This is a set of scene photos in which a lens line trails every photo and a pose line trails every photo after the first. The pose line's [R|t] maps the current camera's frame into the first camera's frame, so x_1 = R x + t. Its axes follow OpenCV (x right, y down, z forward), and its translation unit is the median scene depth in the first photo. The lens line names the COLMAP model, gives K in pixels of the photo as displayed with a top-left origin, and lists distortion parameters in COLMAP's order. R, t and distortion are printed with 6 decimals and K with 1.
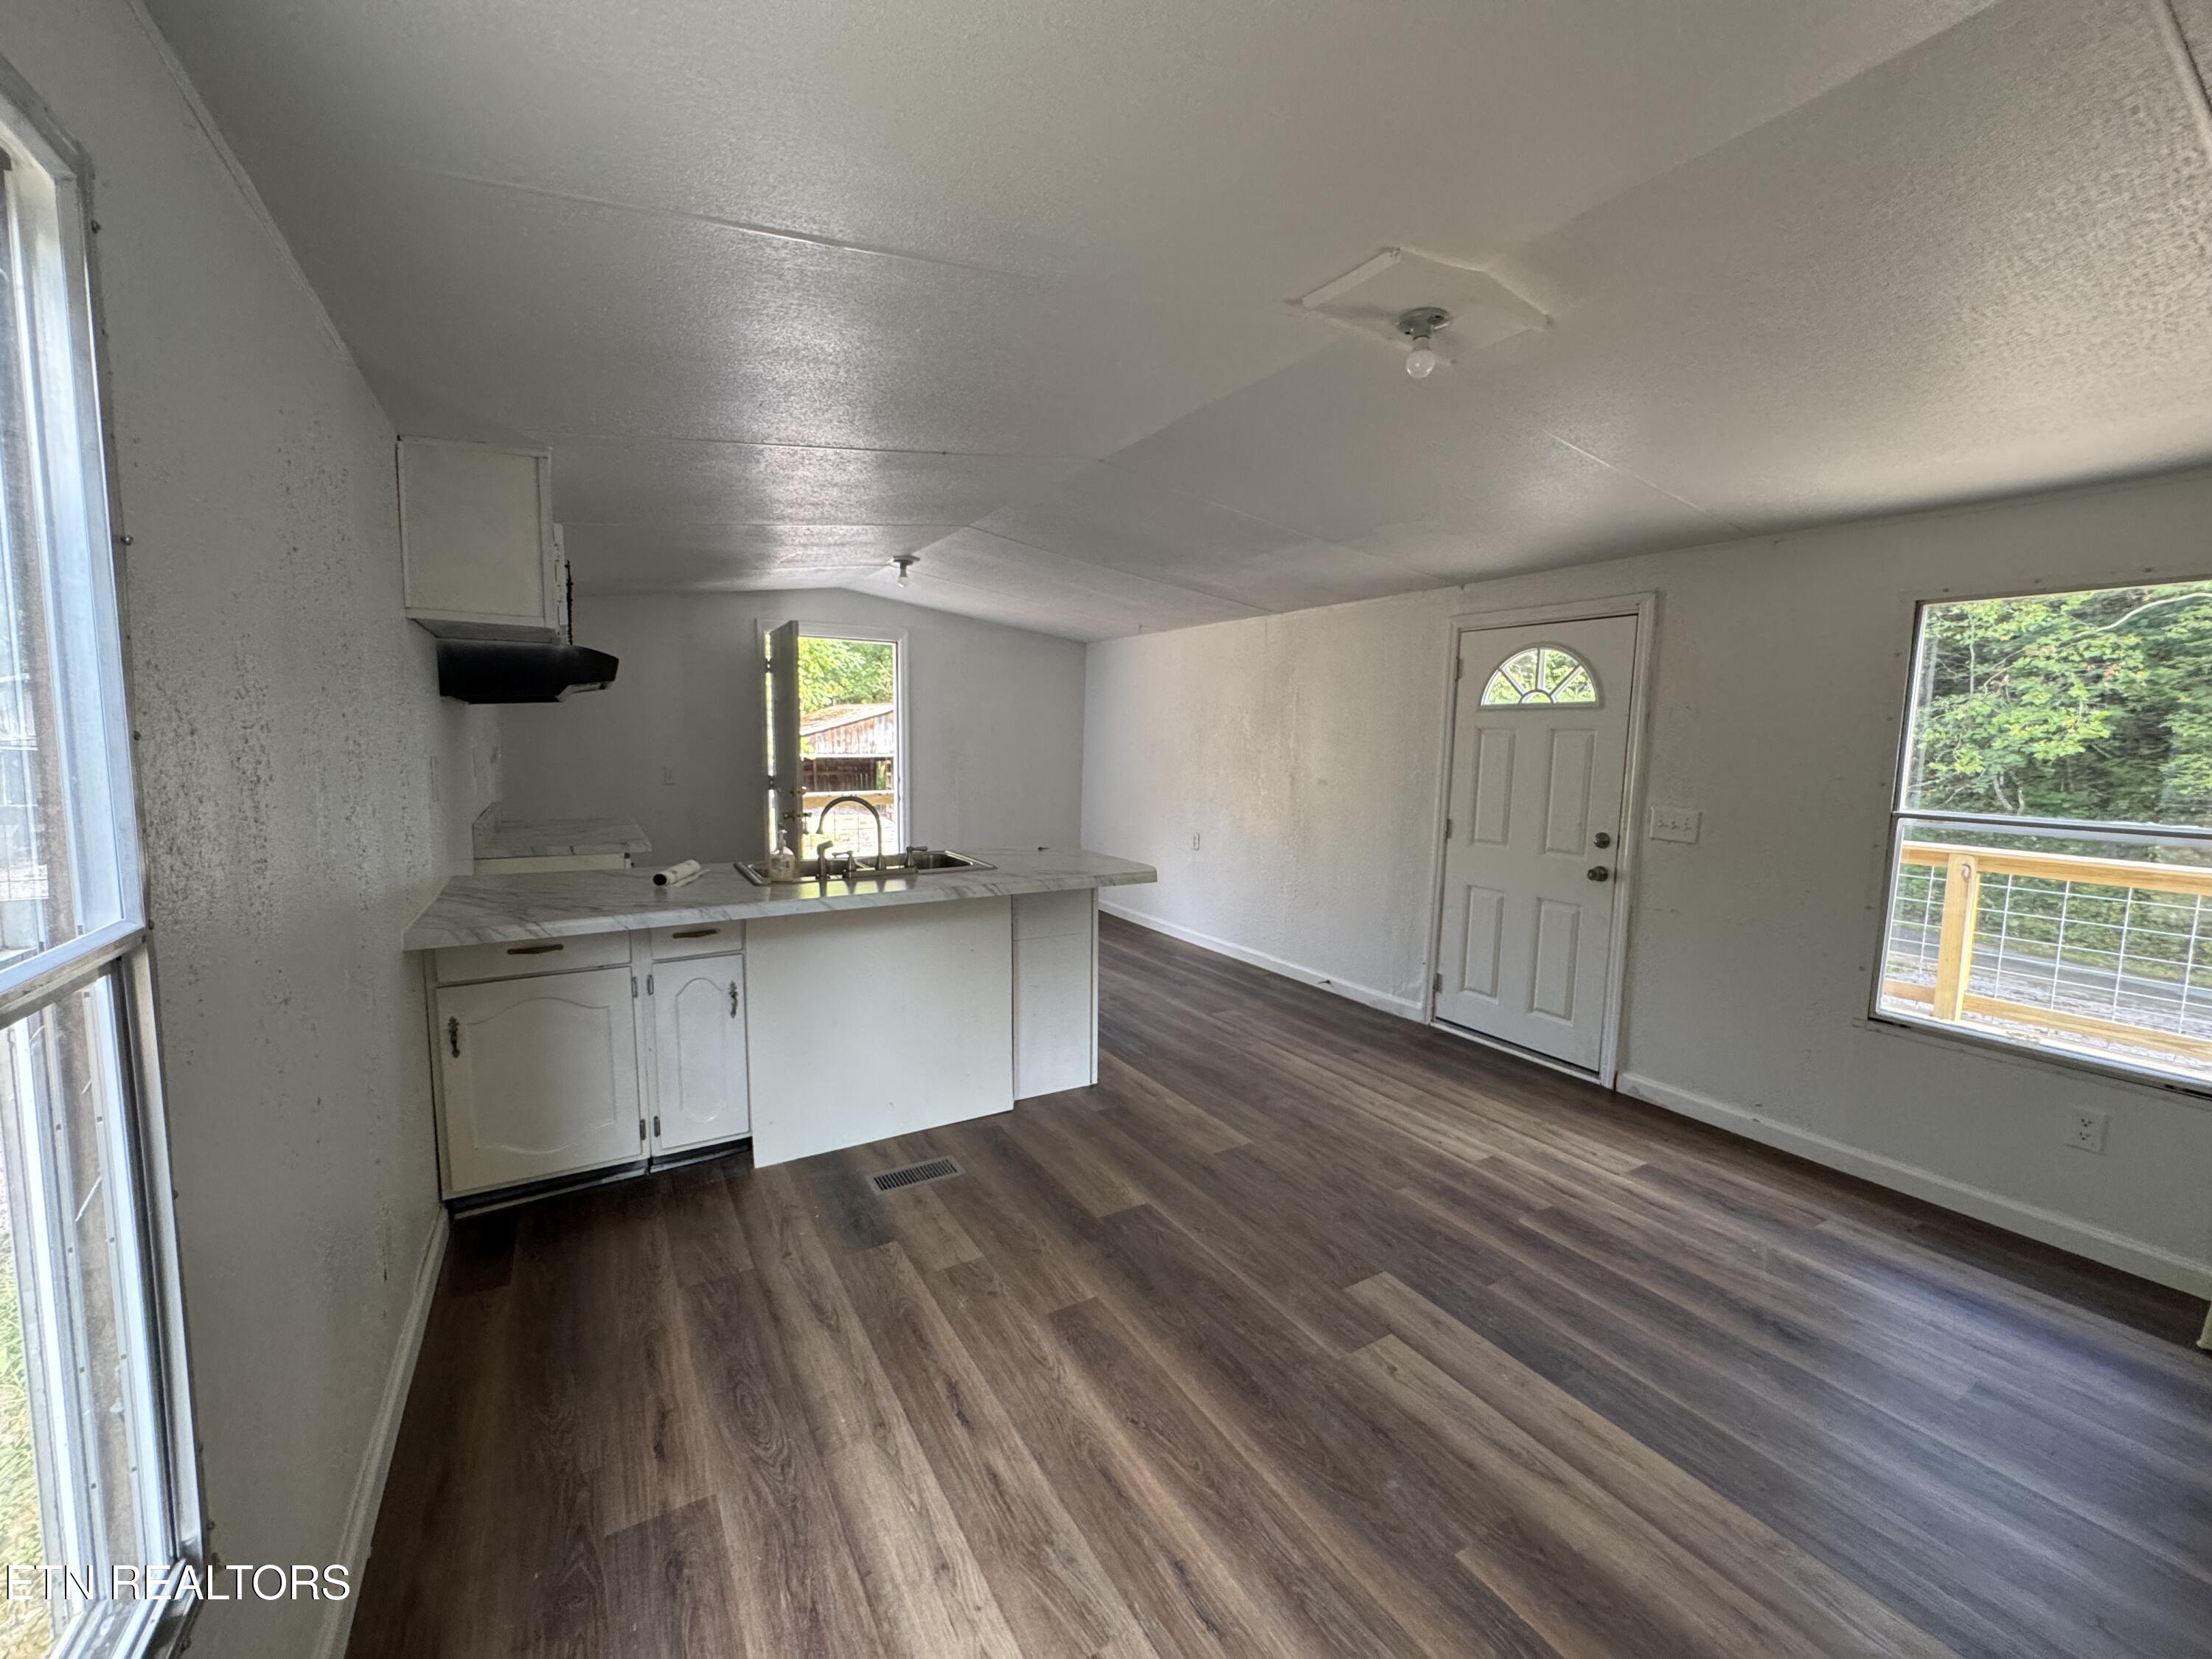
lens RADIAL K [[885.0, 0, 1105.3], [0, 885.0, 826.0], [0, 0, 1]] dist [-0.002932, -0.000320]
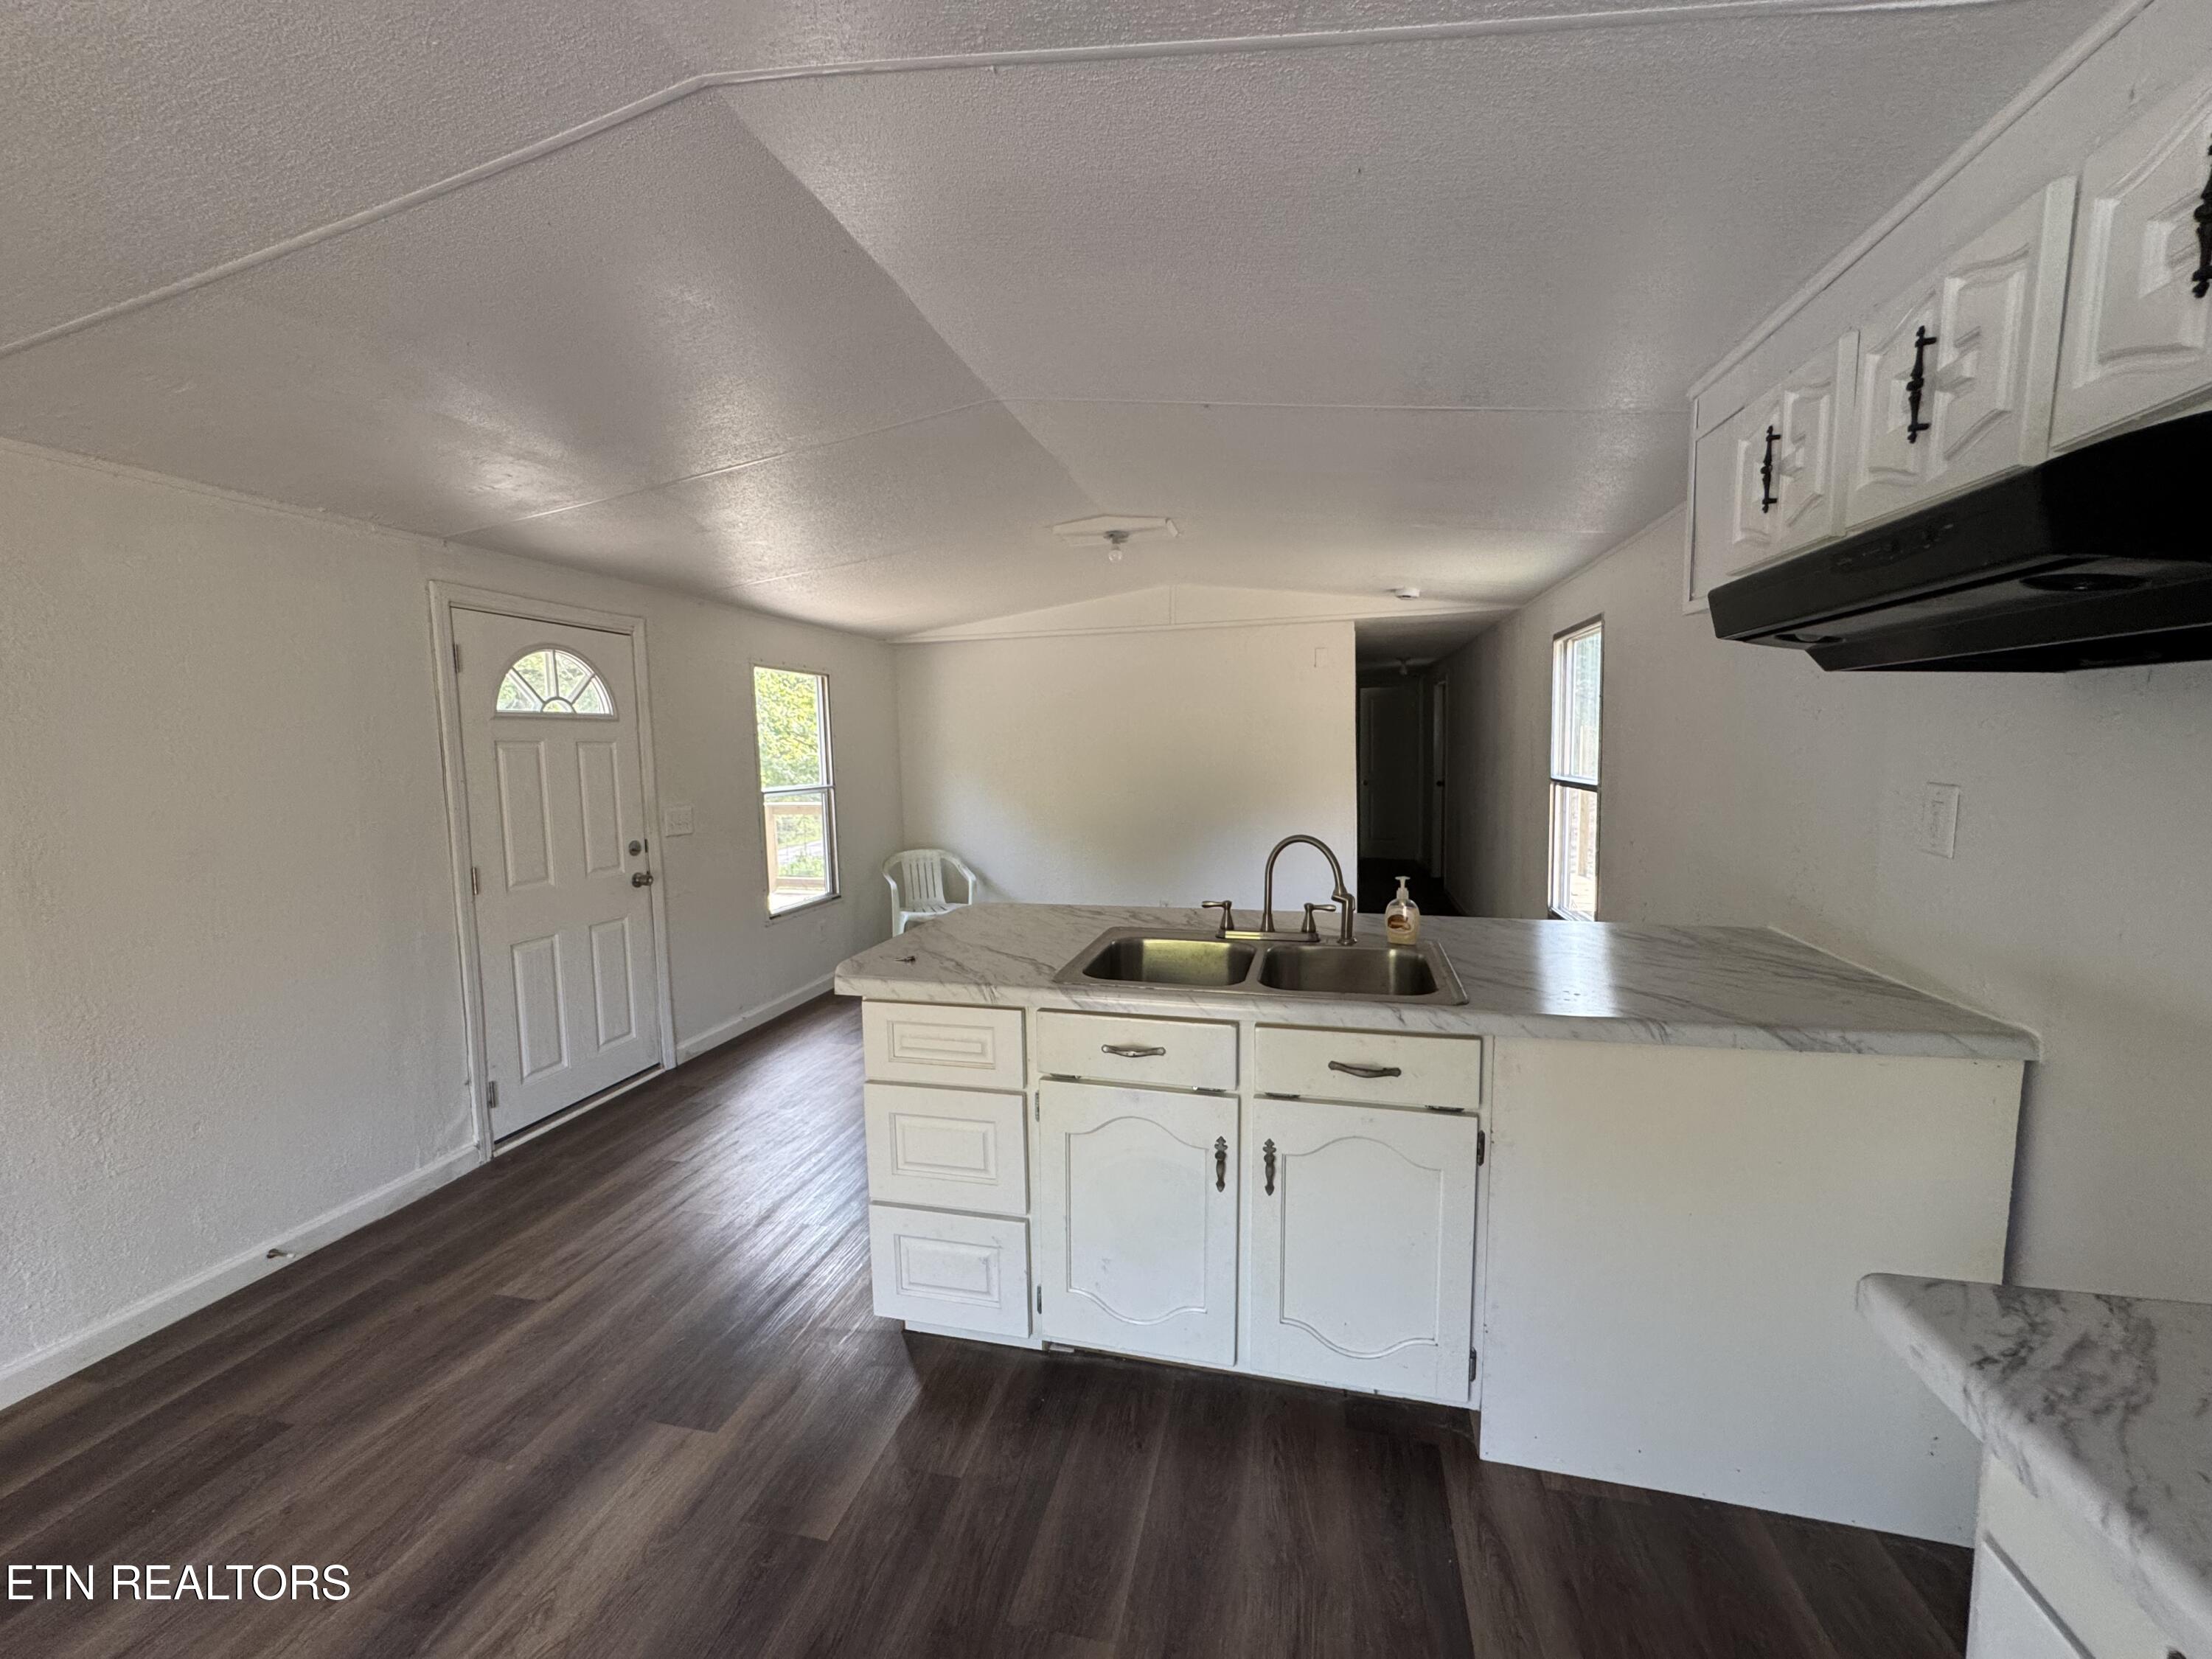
lens RADIAL K [[885.0, 0, 1105.3], [0, 885.0, 826.0], [0, 0, 1]] dist [-0.002932, -0.000320]
pose [[-0.715927, -0.064461, 0.695193, -0.527547], [0.079194, 0.981804, 0.172593, -0.137593], [-0.693669, 0.178619, -0.697795, 1.265279]]
